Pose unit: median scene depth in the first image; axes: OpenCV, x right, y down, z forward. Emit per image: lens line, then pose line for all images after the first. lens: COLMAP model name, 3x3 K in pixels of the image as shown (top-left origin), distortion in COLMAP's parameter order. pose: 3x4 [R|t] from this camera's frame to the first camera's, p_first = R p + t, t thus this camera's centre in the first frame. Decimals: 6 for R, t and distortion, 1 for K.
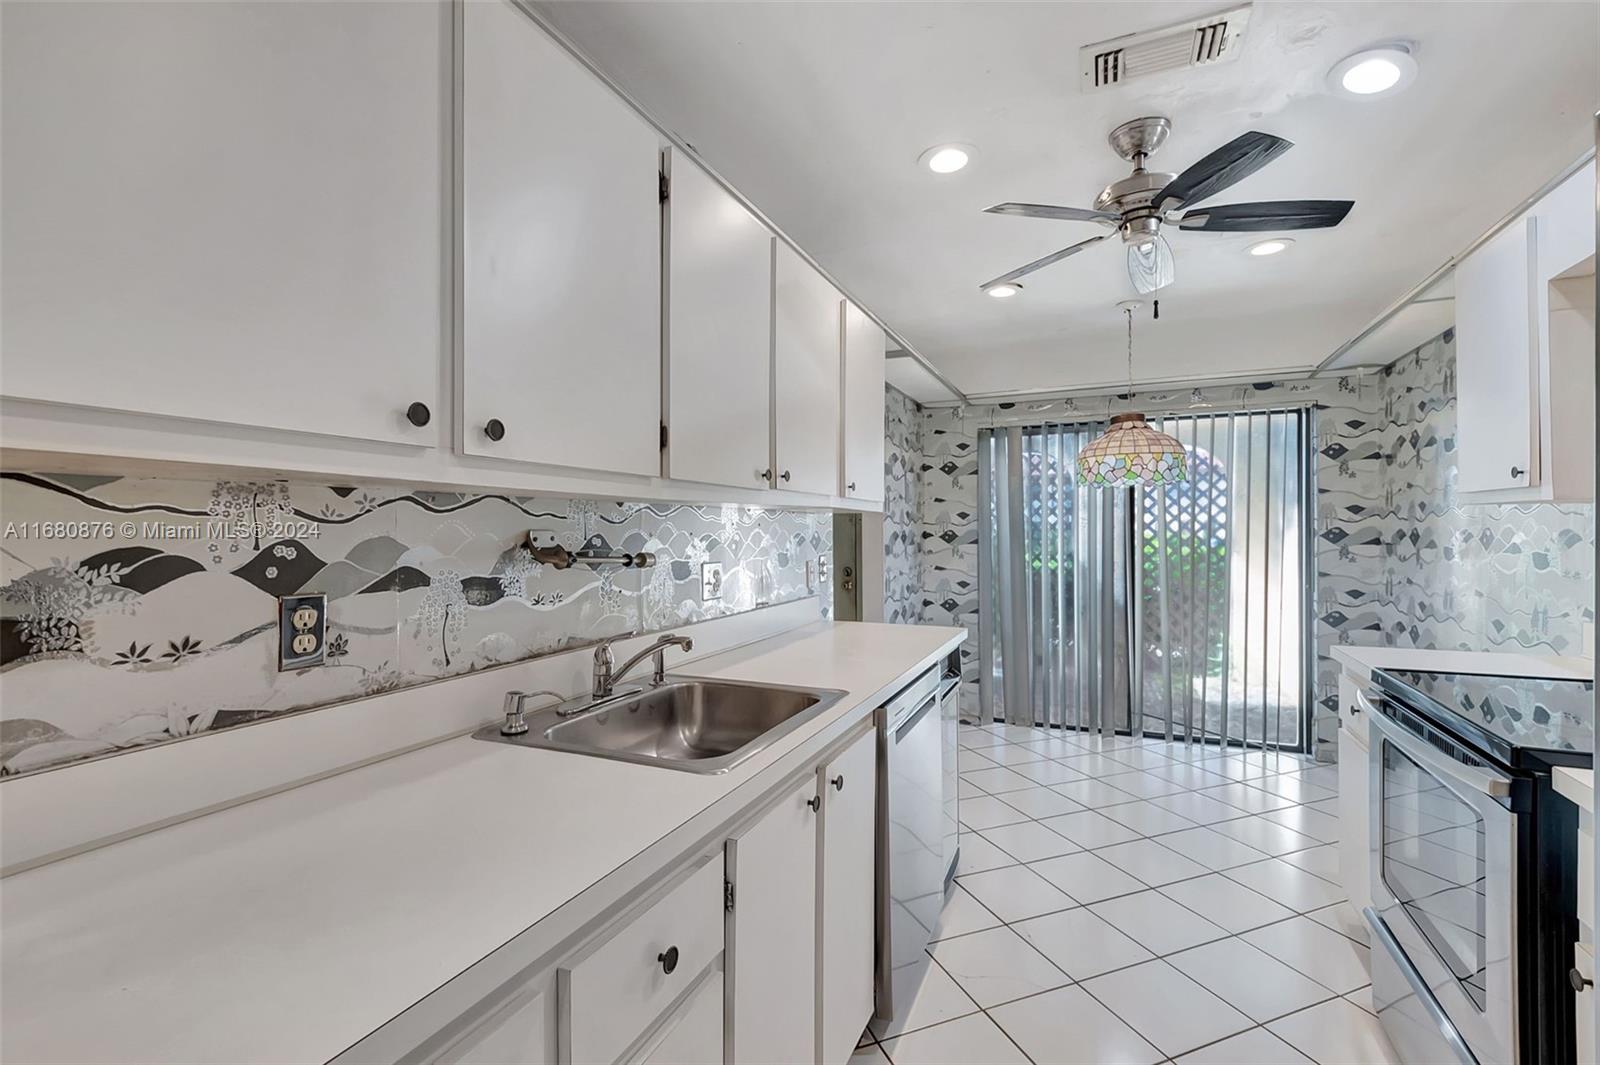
lens RADIAL K [[700.4, 0, 798.4], [0, 700.4, 528.9], [0, 0, 1]] dist [0.001616, -0.002360]
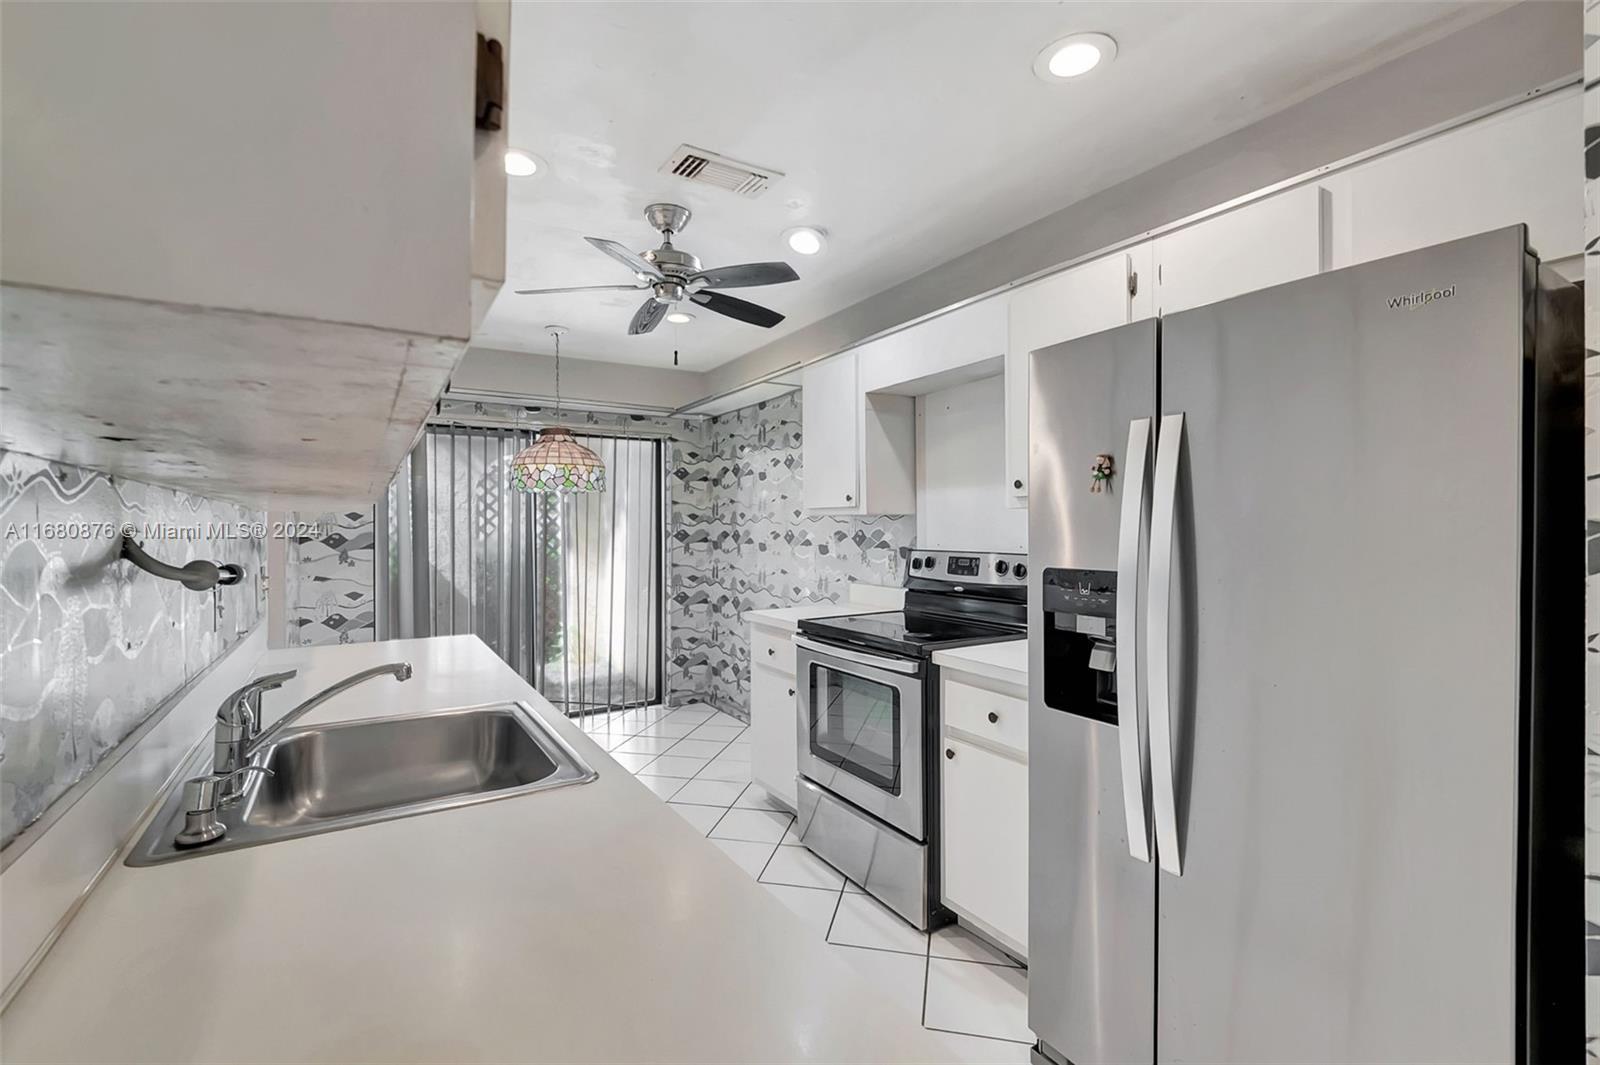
lens RADIAL K [[700.4, 0, 804.5], [0, 700.4, 521.9], [0, 0, 1]] dist [0.001616, -0.002360]
pose [[0.546888, 0.009579, 0.837151, -0.257582], [0.002535, 0.999911, -0.013097, 0.000597], [-0.837202, 0.009285, 0.546815, 0.071239]]
